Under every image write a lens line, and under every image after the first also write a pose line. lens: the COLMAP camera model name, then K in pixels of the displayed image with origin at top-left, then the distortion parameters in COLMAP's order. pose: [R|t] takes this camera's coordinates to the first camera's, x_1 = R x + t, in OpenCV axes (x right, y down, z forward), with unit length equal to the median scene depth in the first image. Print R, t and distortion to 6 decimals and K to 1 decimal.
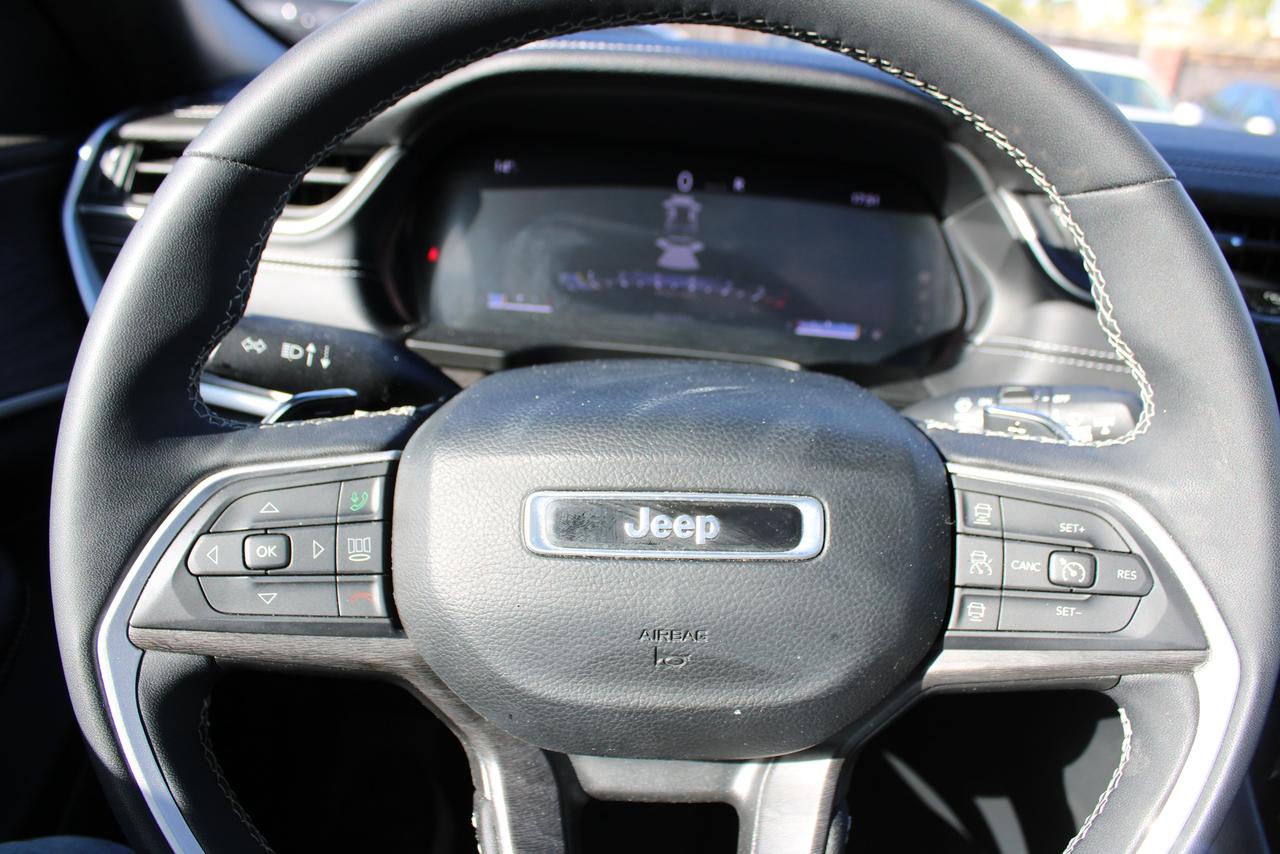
lens RADIAL K [[1073.8, 0, 621.7], [0, 1073.8, 423.1], [0, 0, 1]] dist [-0.161421, 0.129470]
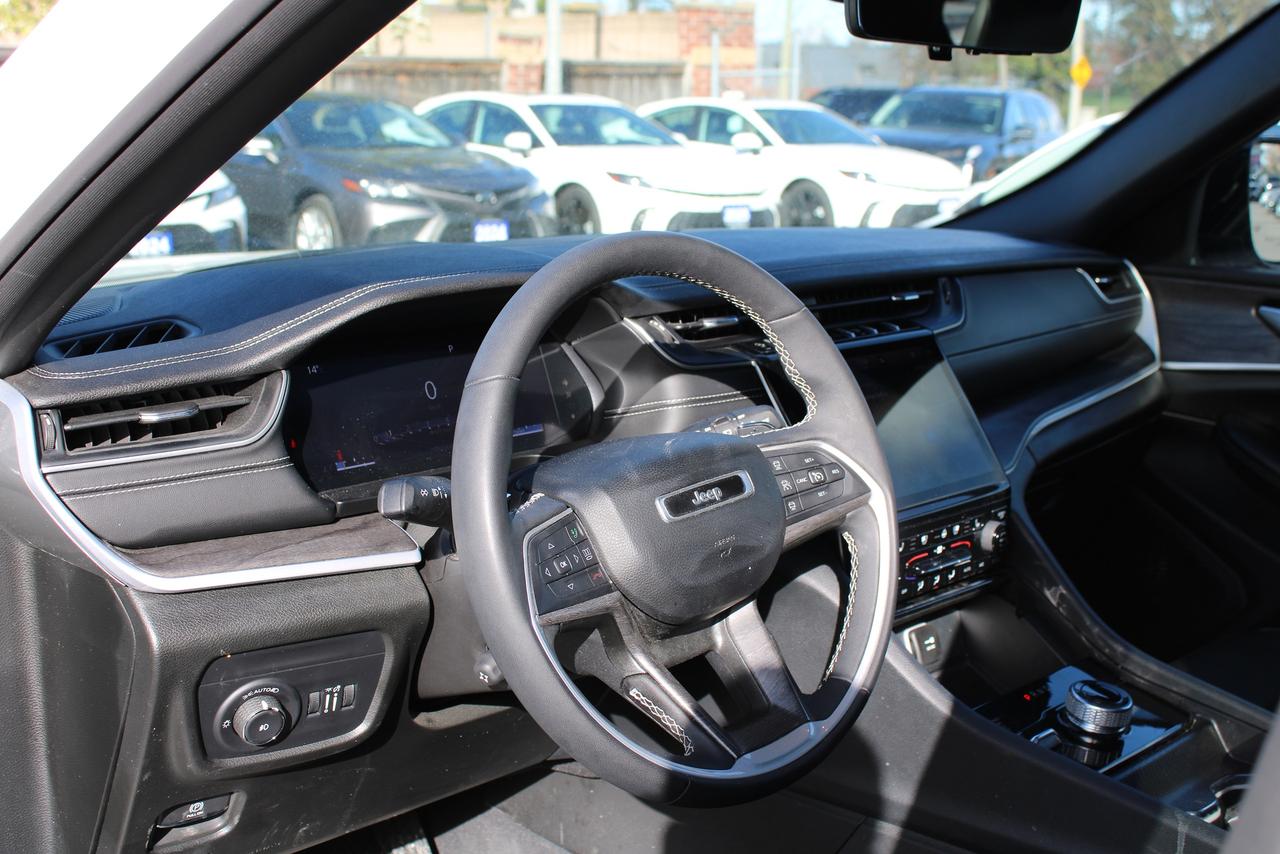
lens RADIAL K [[1769.0, 0, 636.1], [0, 1769.0, 428.2], [0, 0, 1]] dist [-0.002689, 0.000000]
pose [[0.691324, -0.223606, 0.687075, -2.497854], [0.304692, 0.952445, 0.003393, -0.095239], [-0.655159, 0.207000, 0.726579, -1.593521]]
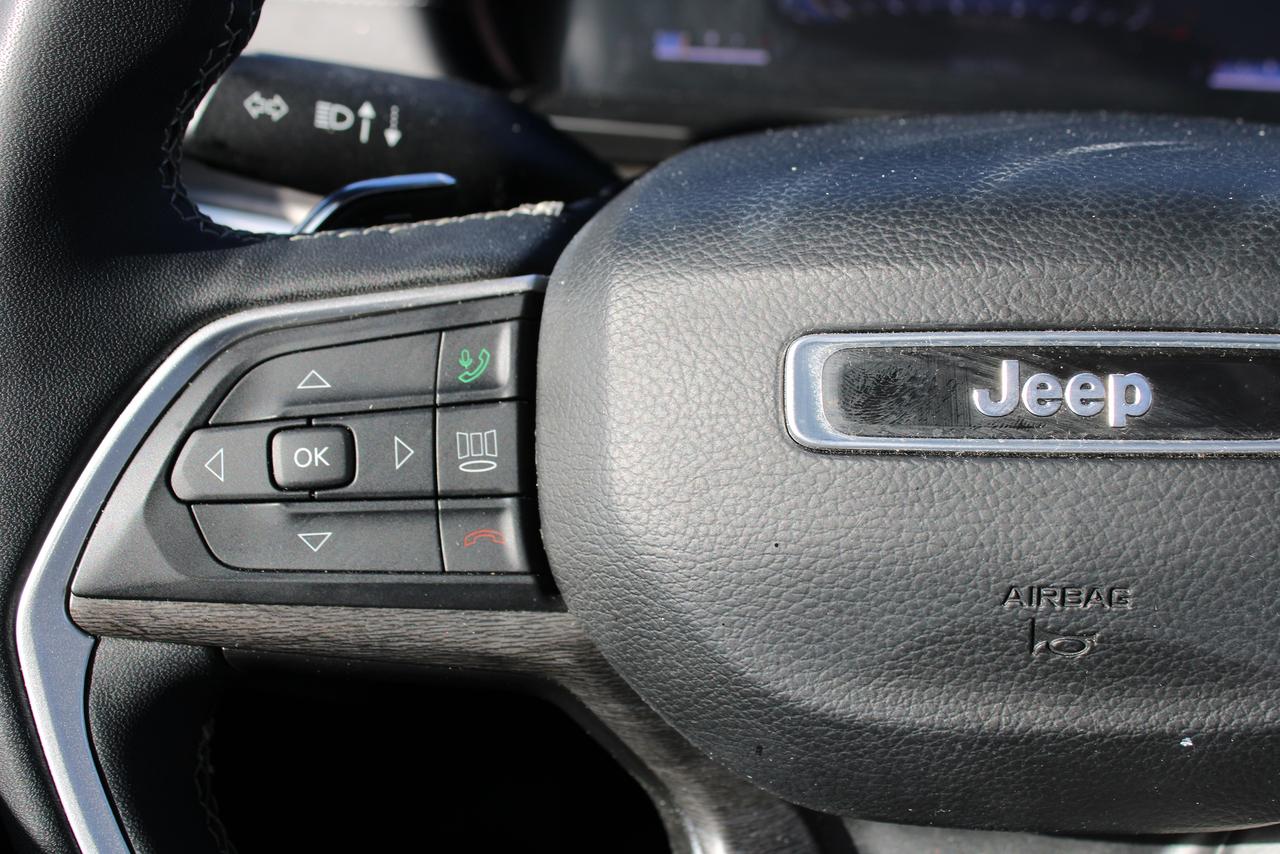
lens RADIAL K [[1749.5, 0, 636.7], [0, 1749.5, 422.4], [0, 0, 1]] dist [-0.047118, 0.000000]
pose [[0.994250, -0.013227, -0.106268, -0.068750], [0.020040, 0.997793, 0.063298, 0.048844], [0.105196, -0.065064, 0.992321, 0.106493]]
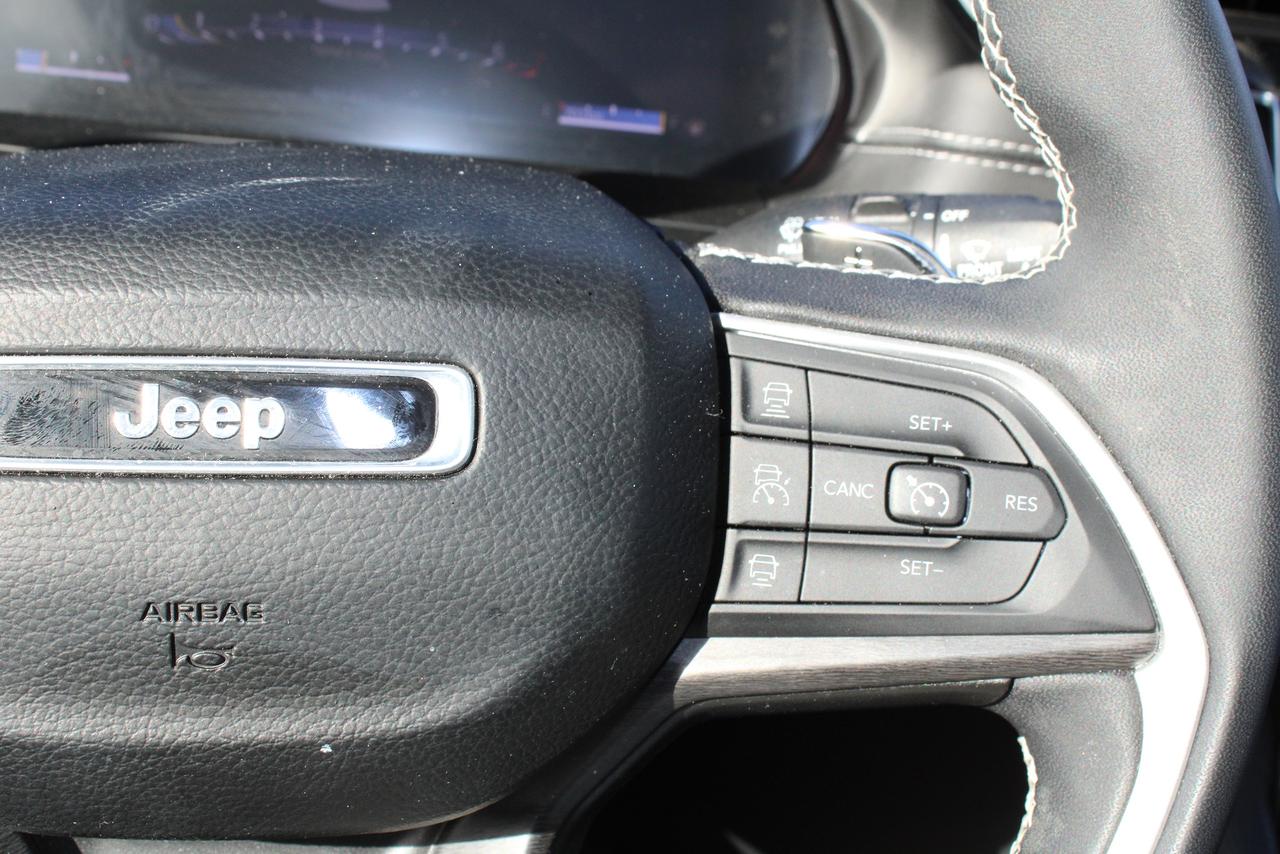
lens RADIAL K [[1749.5, 0, 640.8], [0, 1749.5, 430.7], [0, 0, 1]] dist [-0.047118, 0.000000]
pose [[0.992221, -0.008080, 0.124223, 0.155125], [0.000972, 0.998364, 0.057177, 0.049683], [-0.124481, -0.056612, 0.990606, 0.069913]]
